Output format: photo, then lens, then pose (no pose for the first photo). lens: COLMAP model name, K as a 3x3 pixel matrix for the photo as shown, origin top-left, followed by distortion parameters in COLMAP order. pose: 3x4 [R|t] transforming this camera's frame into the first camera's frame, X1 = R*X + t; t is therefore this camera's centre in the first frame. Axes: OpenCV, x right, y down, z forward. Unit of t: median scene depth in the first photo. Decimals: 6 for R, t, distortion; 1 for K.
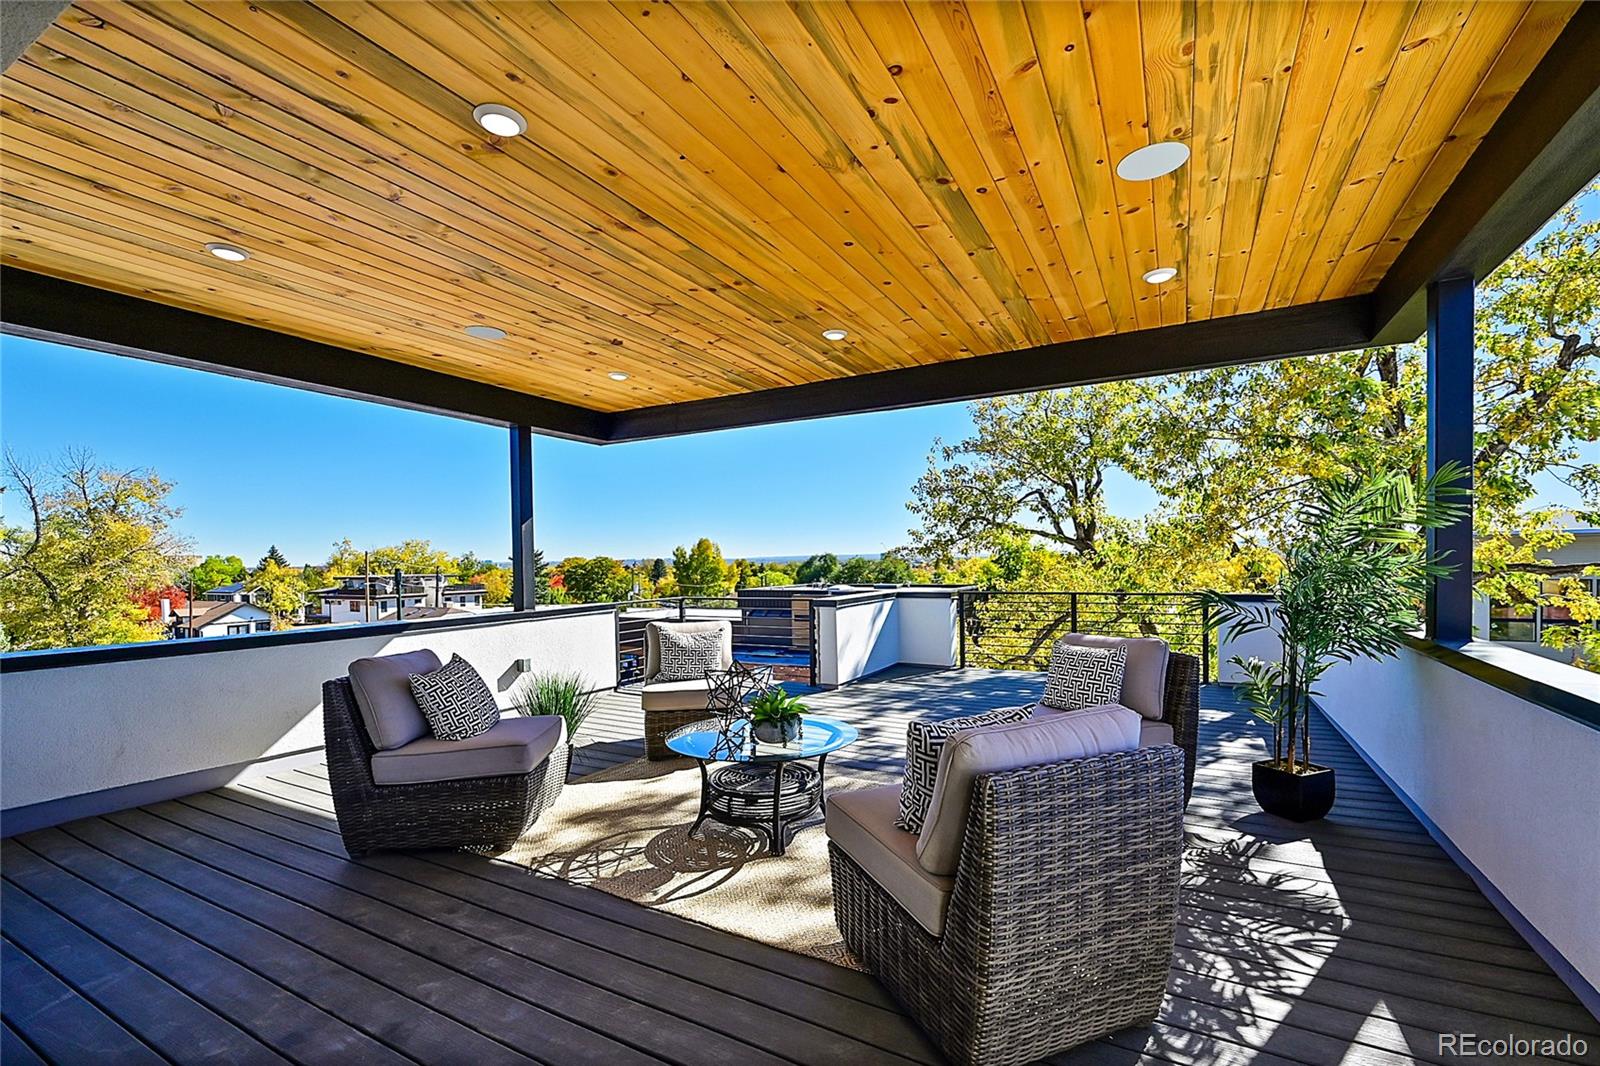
lens RADIAL K [[649.0, 0, 776.1], [0, 649.0, 566.6], [0, 0, 1]] dist [-0.001440, -0.000158]
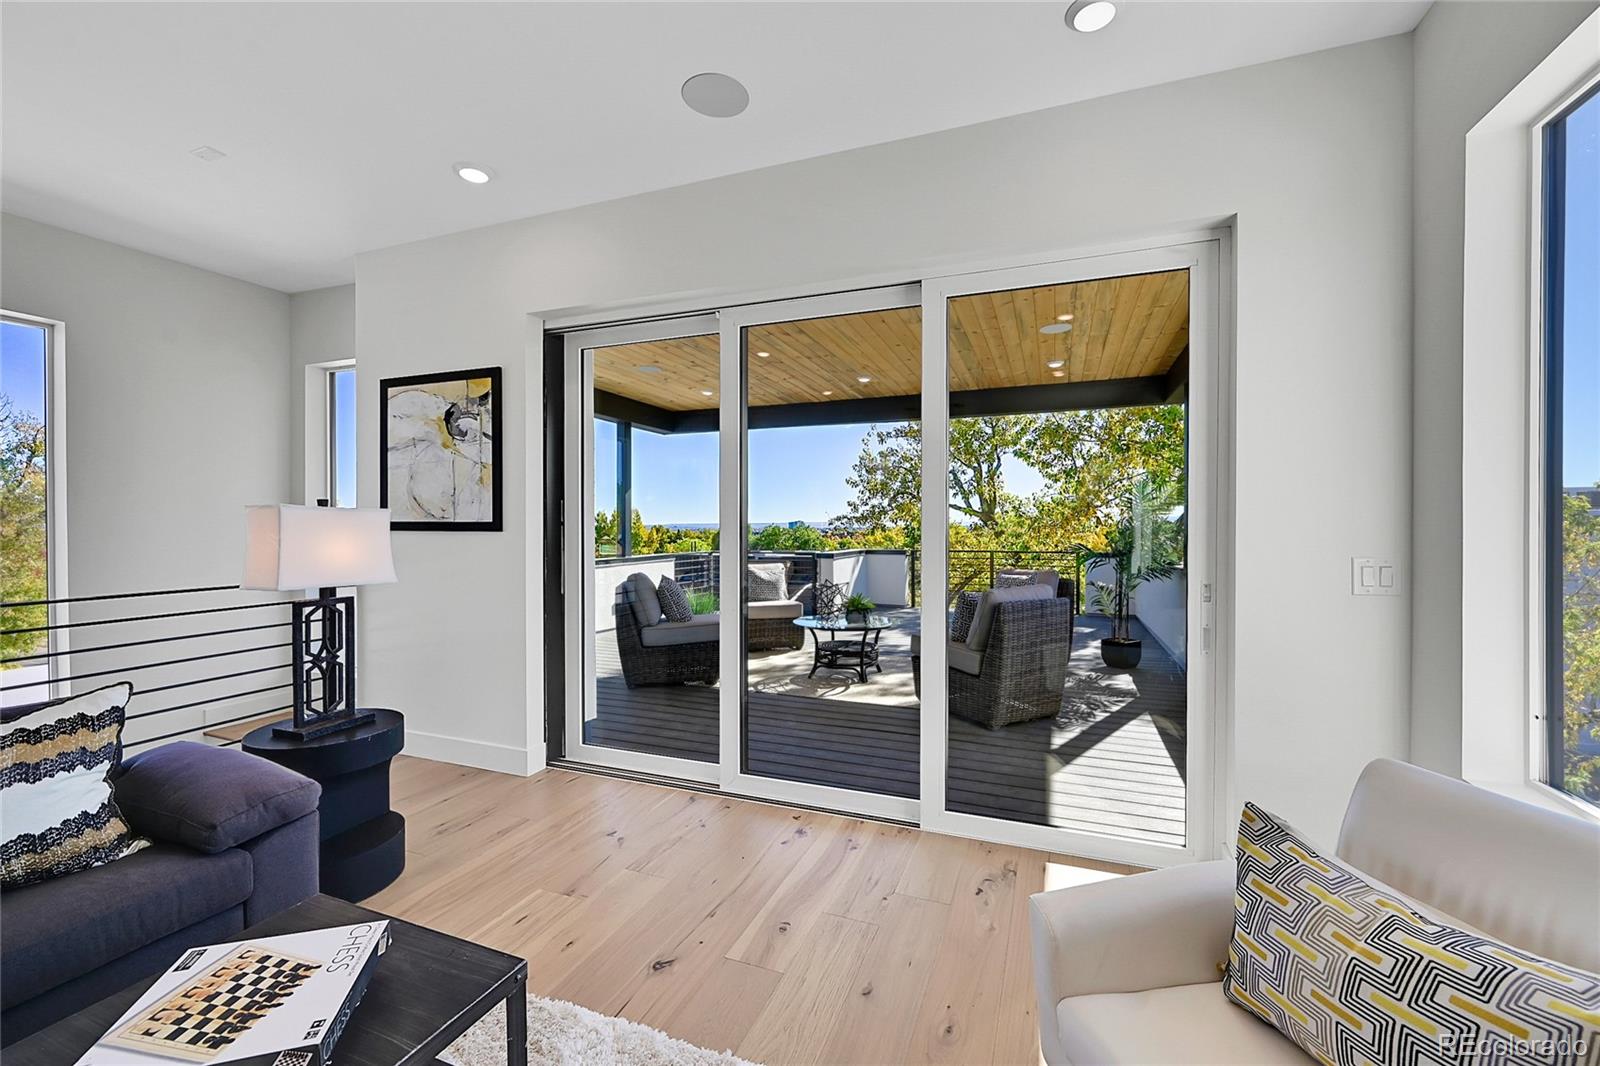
lens RADIAL K [[637.7, 0, 806.9], [0, 637.7, 523.2], [0, 0, 1]] dist [0.000567, -0.000113]
pose [[0.983124, 0.016312, 0.182211, -0.105478], [-0.013093, 0.999737, -0.018853, 0.007053], [-0.182470, 0.016149, 0.983079, -0.158890]]
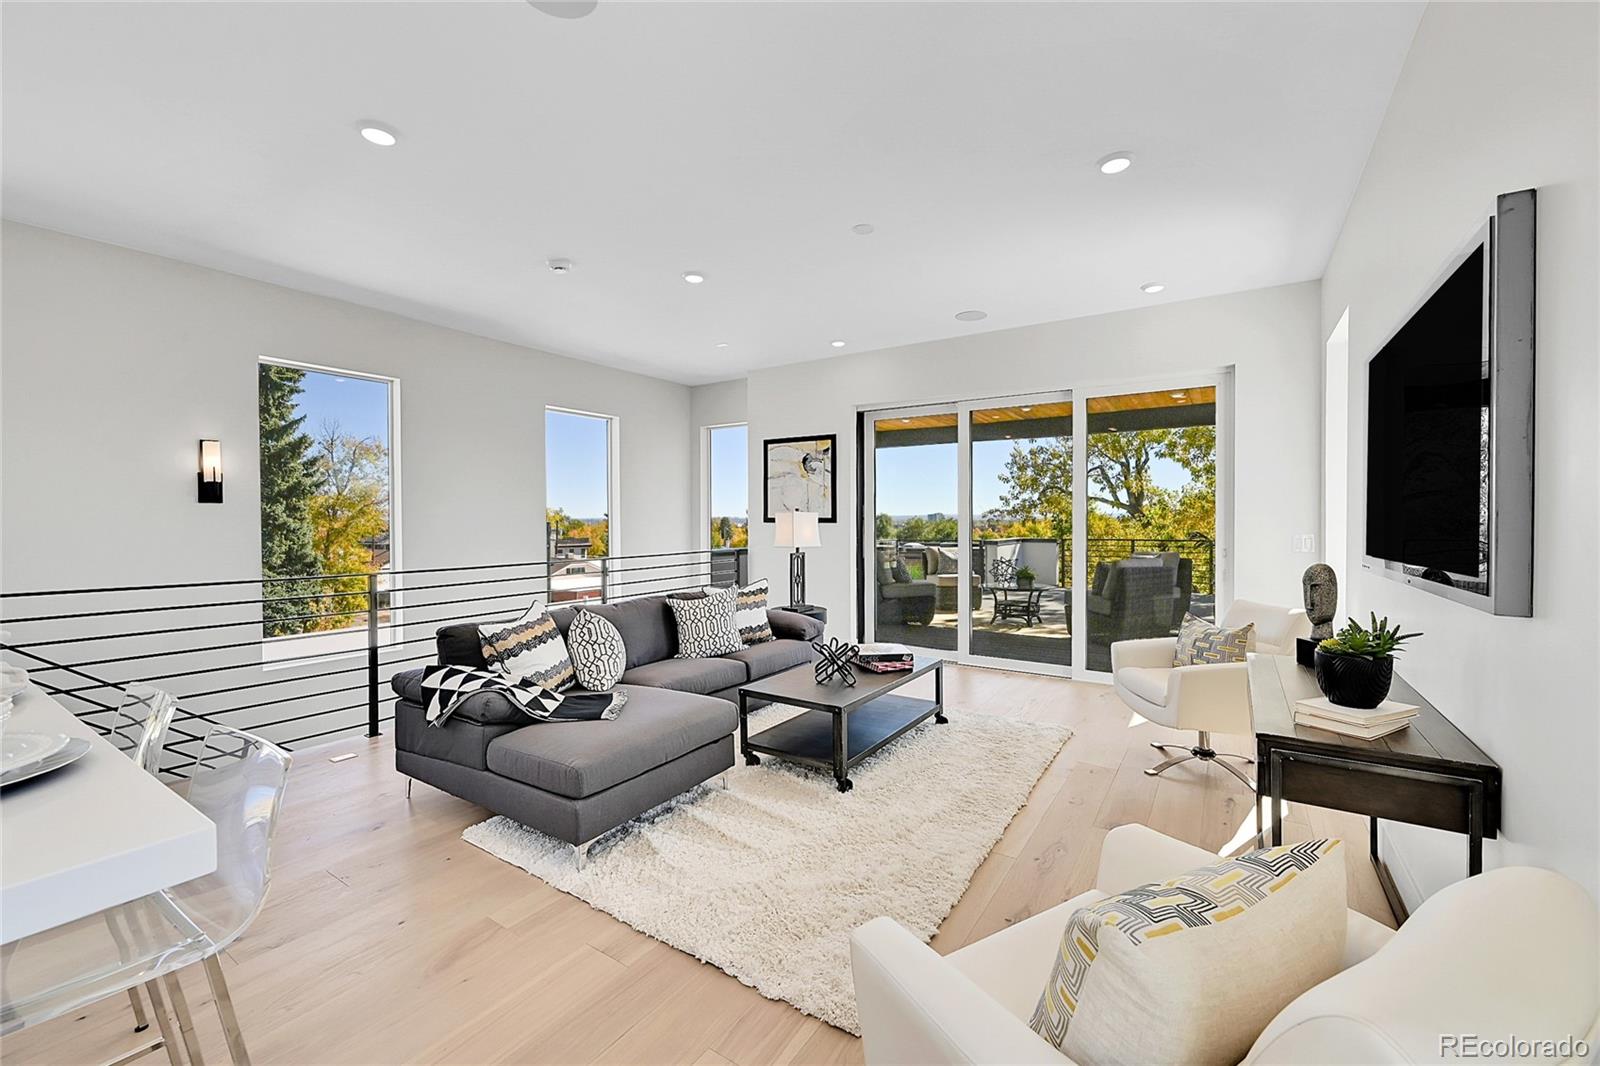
lens RADIAL K [[639.1, 0, 851.8], [0, 639.1, 520.7], [0, 0, 1]] dist [-0.002931, -0.000147]
pose [[0.999389, 0.011896, 0.032850, -0.174939], [-0.011598, 0.999890, -0.009258, 0.009546], [-0.032956, 0.008872, 0.999417, -0.338793]]
